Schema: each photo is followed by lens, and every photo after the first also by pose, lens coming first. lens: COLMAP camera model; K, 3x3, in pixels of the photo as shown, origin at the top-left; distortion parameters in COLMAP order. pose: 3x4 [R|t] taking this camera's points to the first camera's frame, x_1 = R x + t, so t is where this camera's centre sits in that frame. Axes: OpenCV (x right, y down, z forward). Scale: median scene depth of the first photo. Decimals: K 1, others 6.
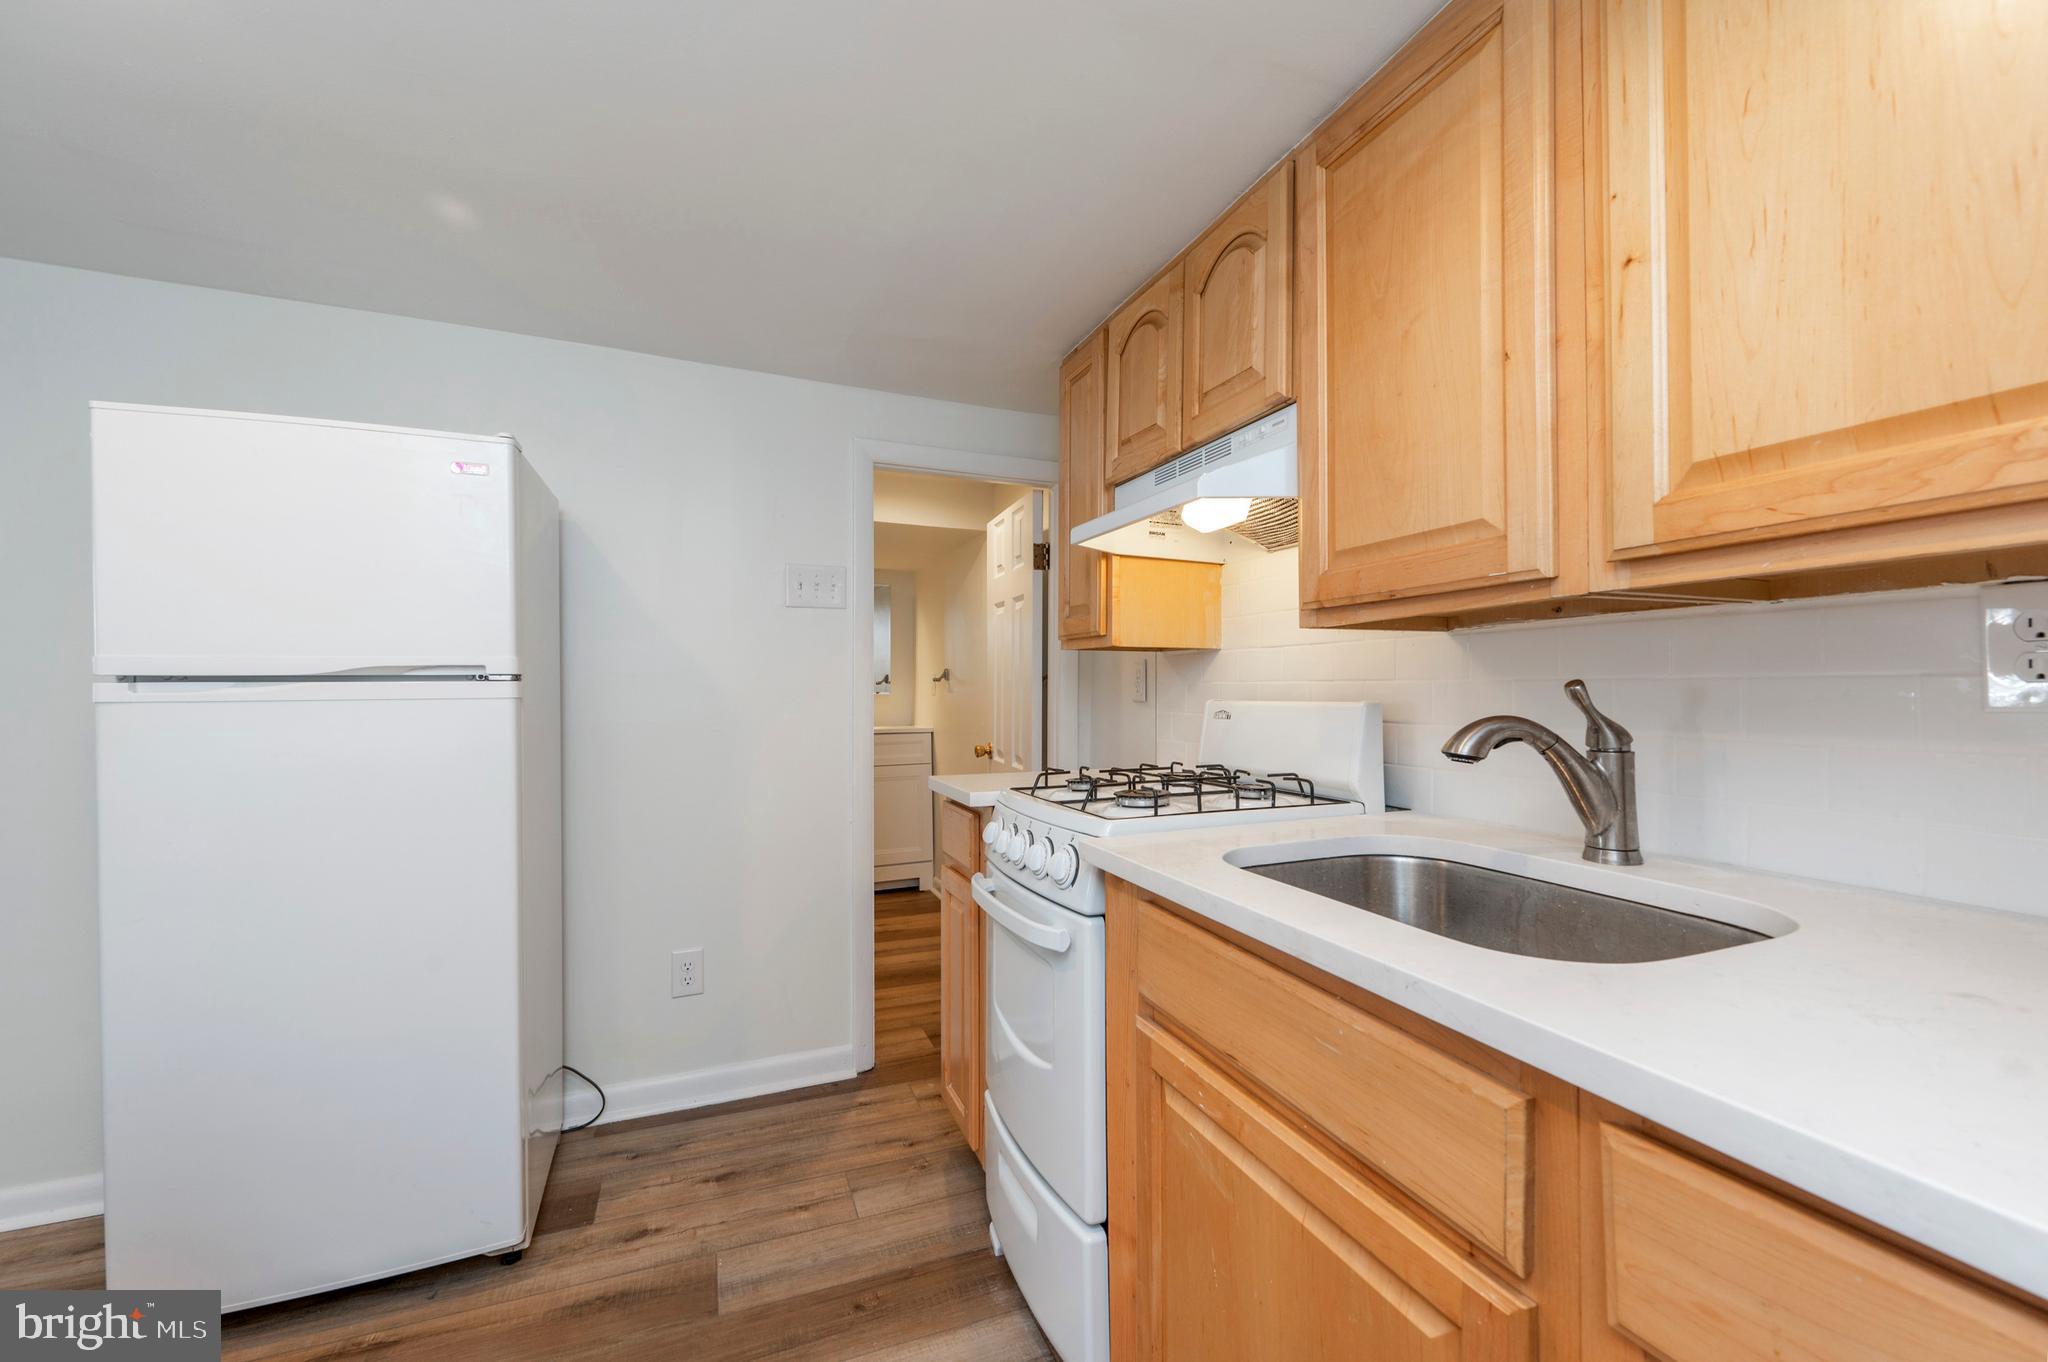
lens RADIAL K [[813.2, 0, 1024.2], [0, 813.2, 684.4], [0, 0, 1]] dist [-0.001102, -0.000604]
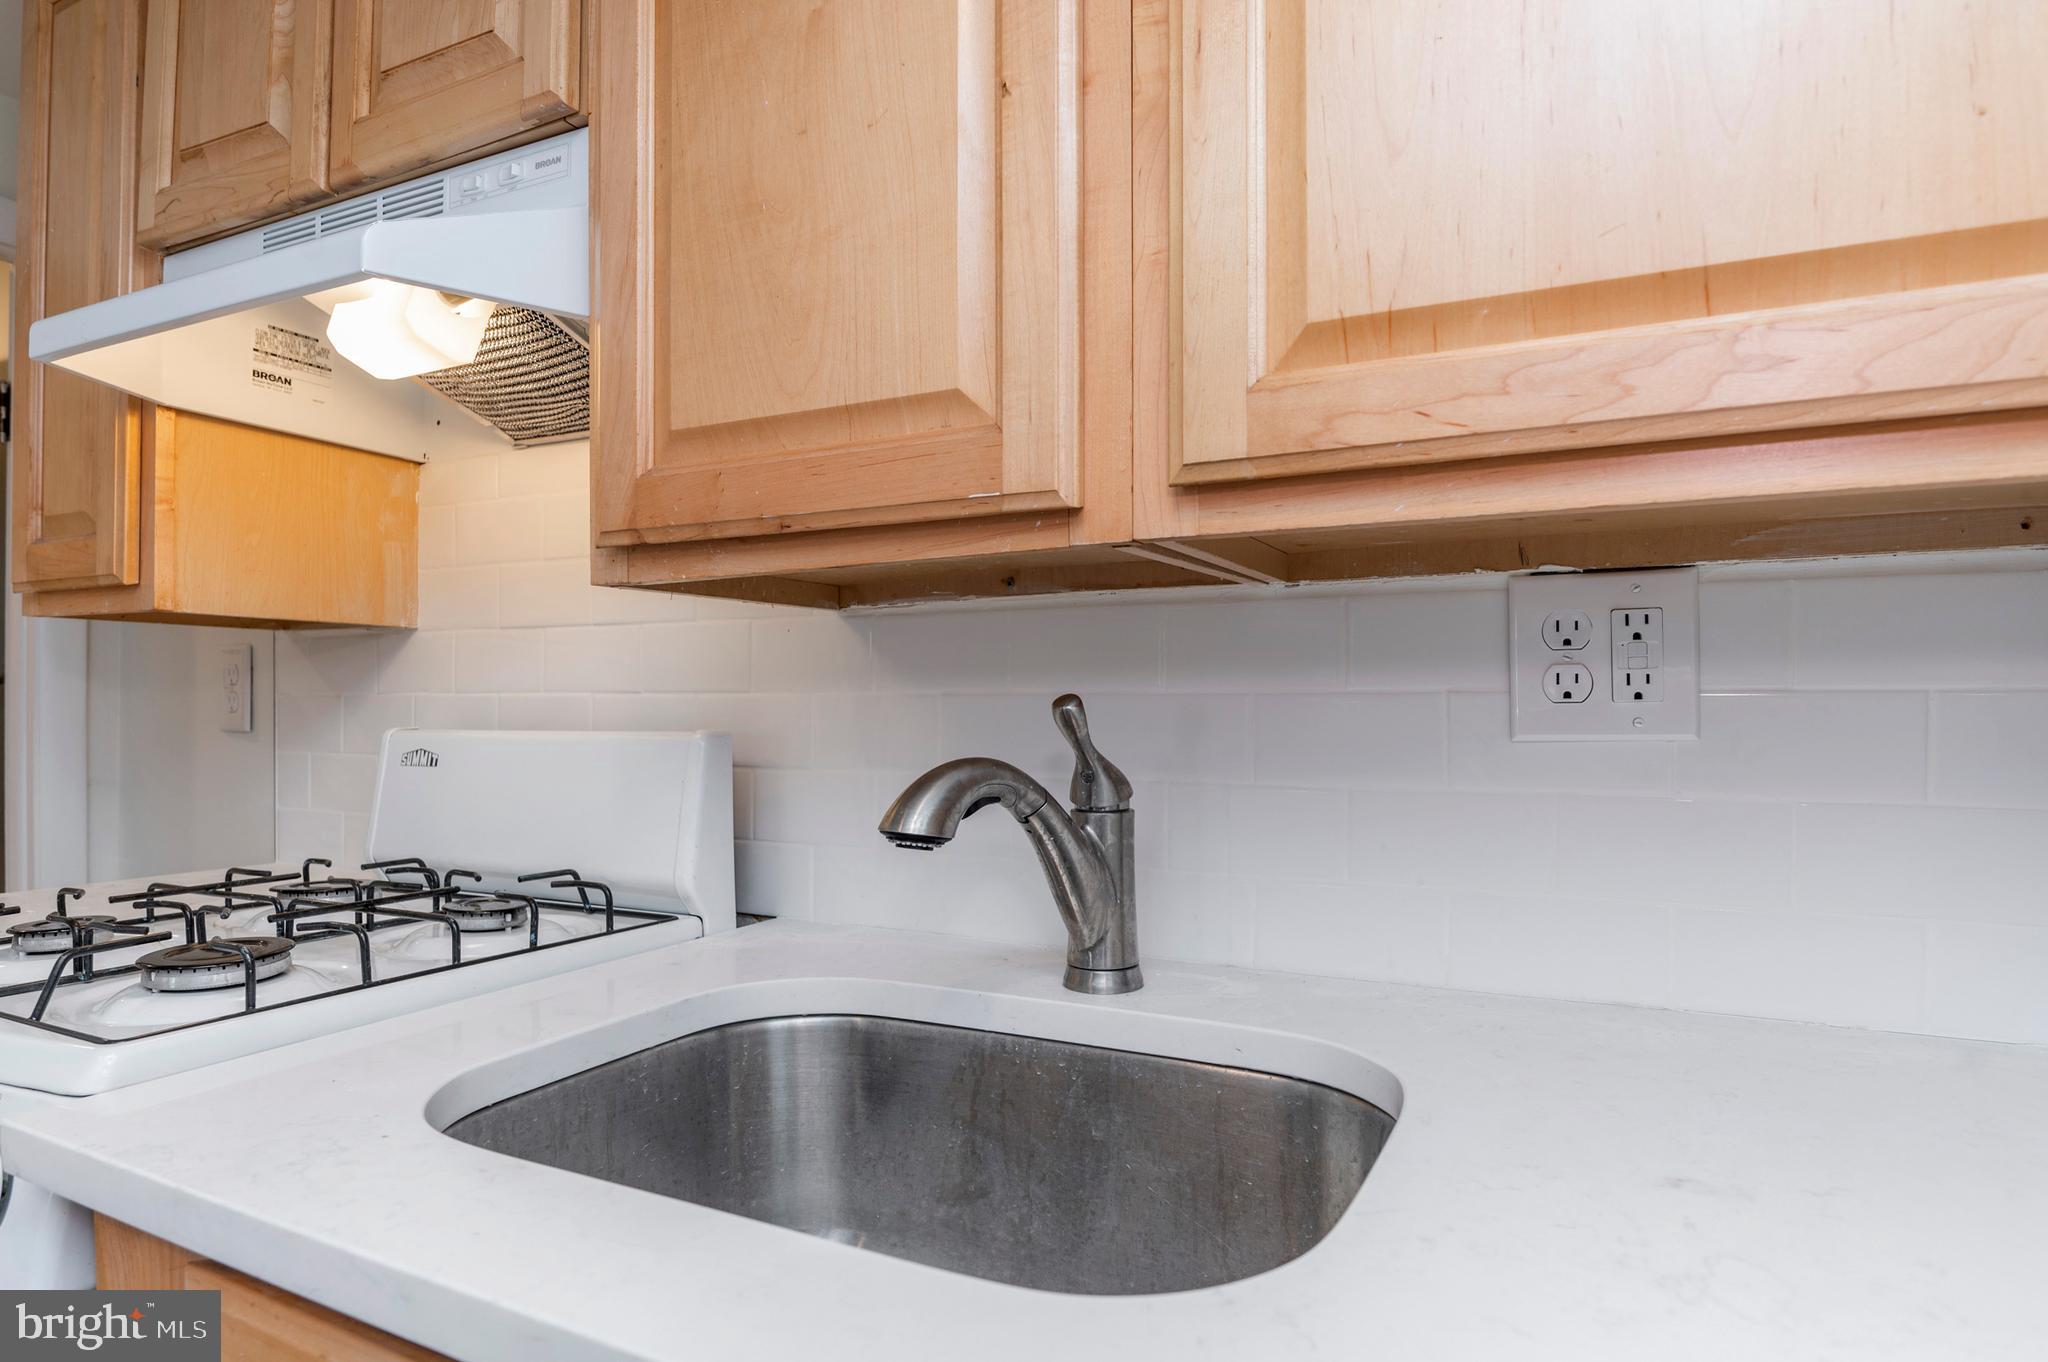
lens RADIAL K [[1174.2, 0, 1024.1], [0, 1174.2, 714.1], [0, 0, 1]] dist [-0.017608, -0.002120]
pose [[0.753538, -0.002579, 0.657400, 0.069937], [-0.006617, 0.999912, 0.011507, -0.000899], [-0.657372, -0.013021, 0.753454, 0.293332]]
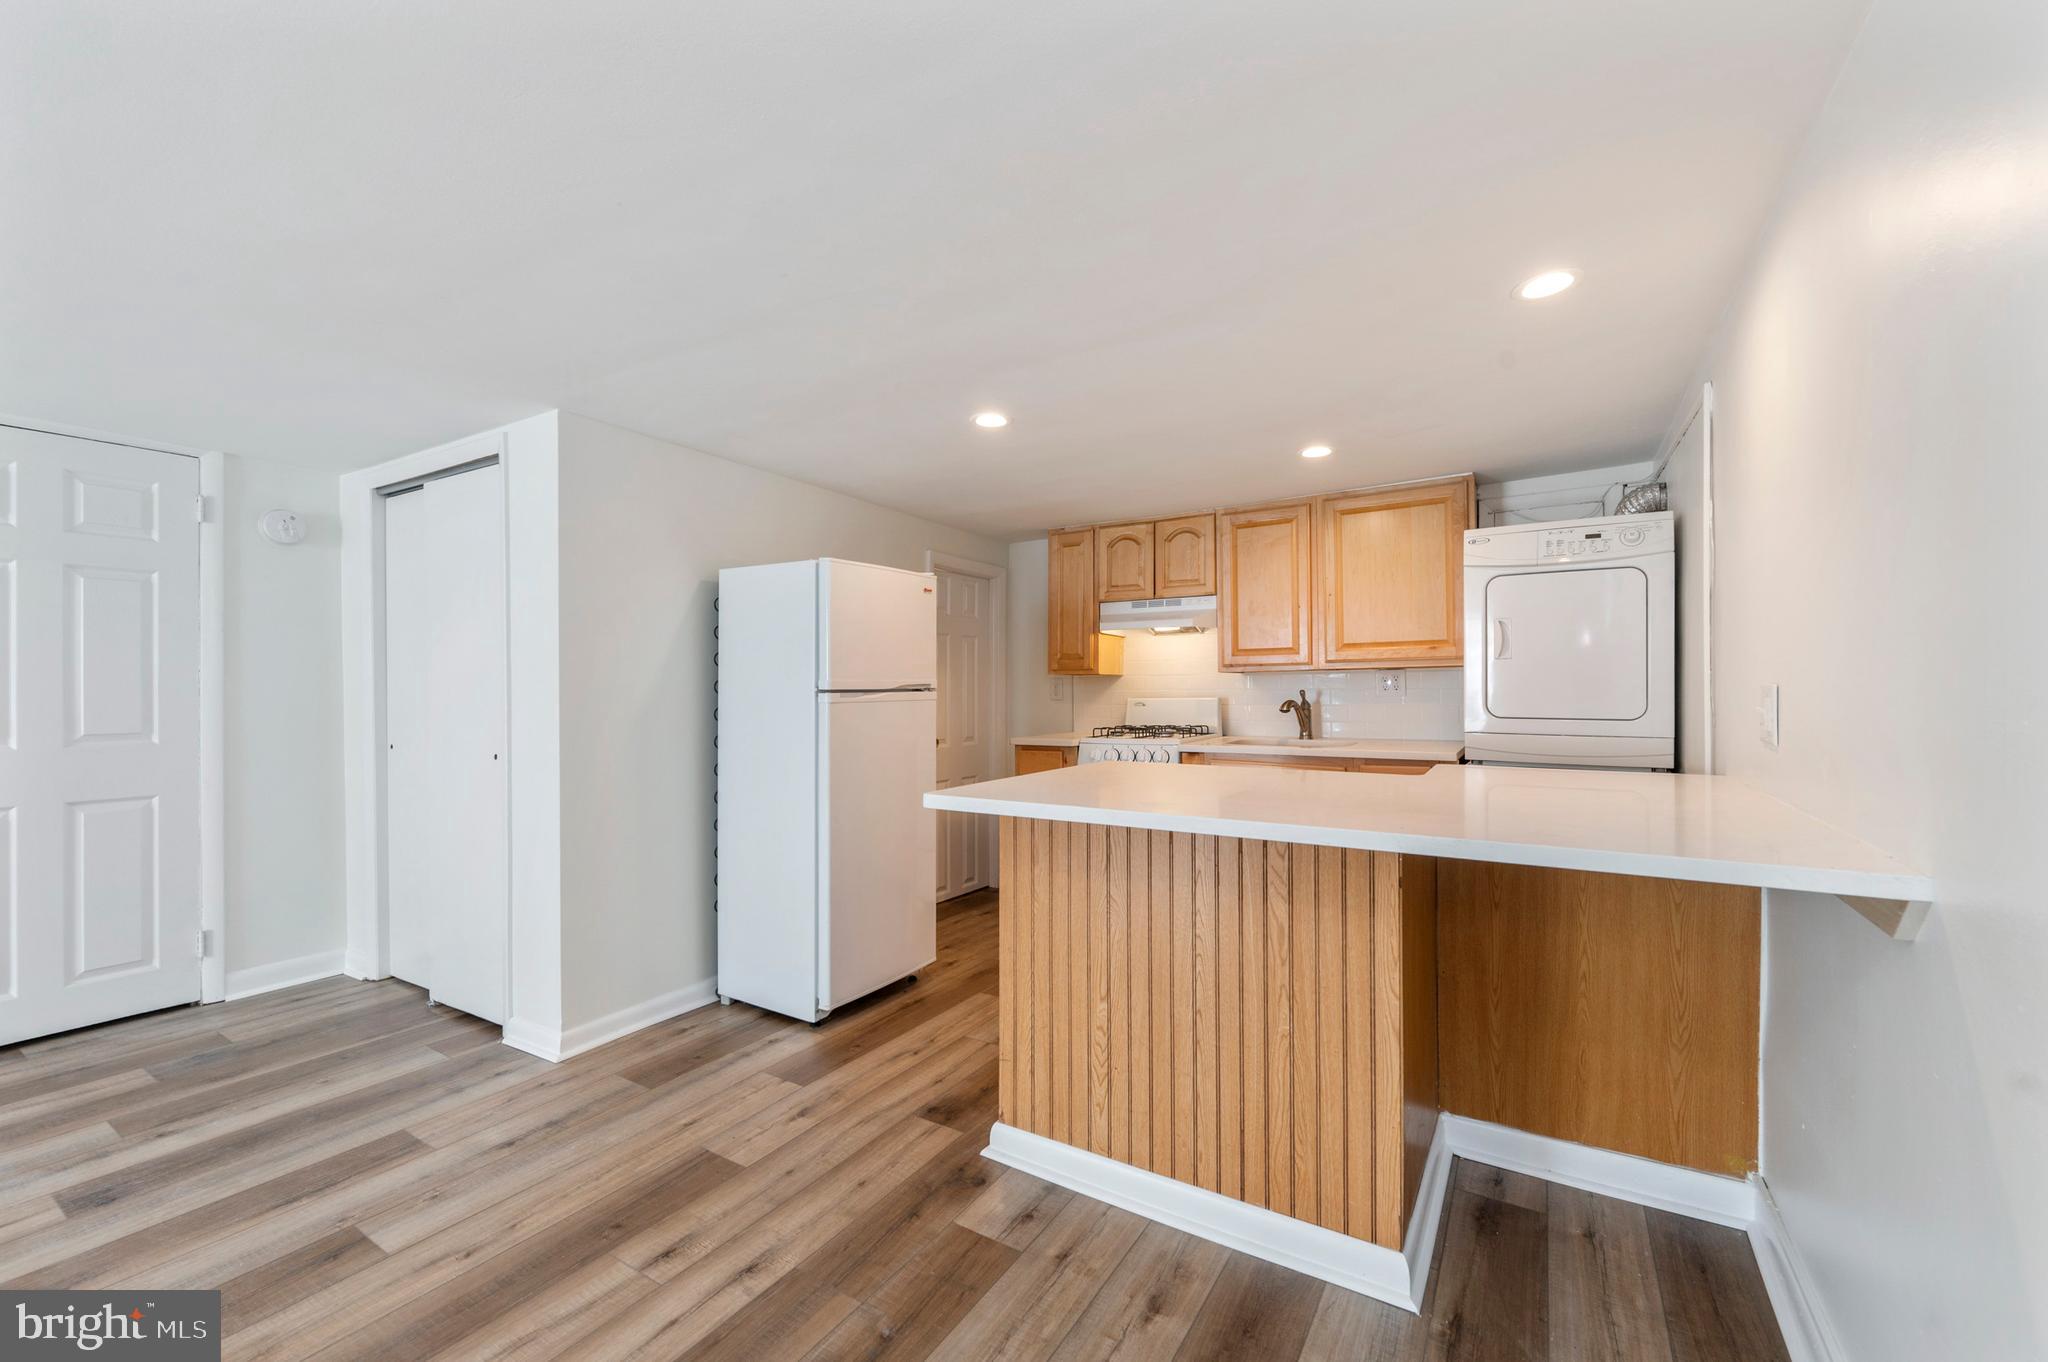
lens RADIAL K [[821.6, 0, 1028.5], [0, 821.6, 688.0], [0, 0, 1]] dist [0.001869, -0.000318]
pose [[0.804822, -0.002504, 0.593511, -2.015170], [0.003251, 0.999995, -0.000189, -0.013432], [-0.593508, 0.002082, 0.804826, -1.011331]]
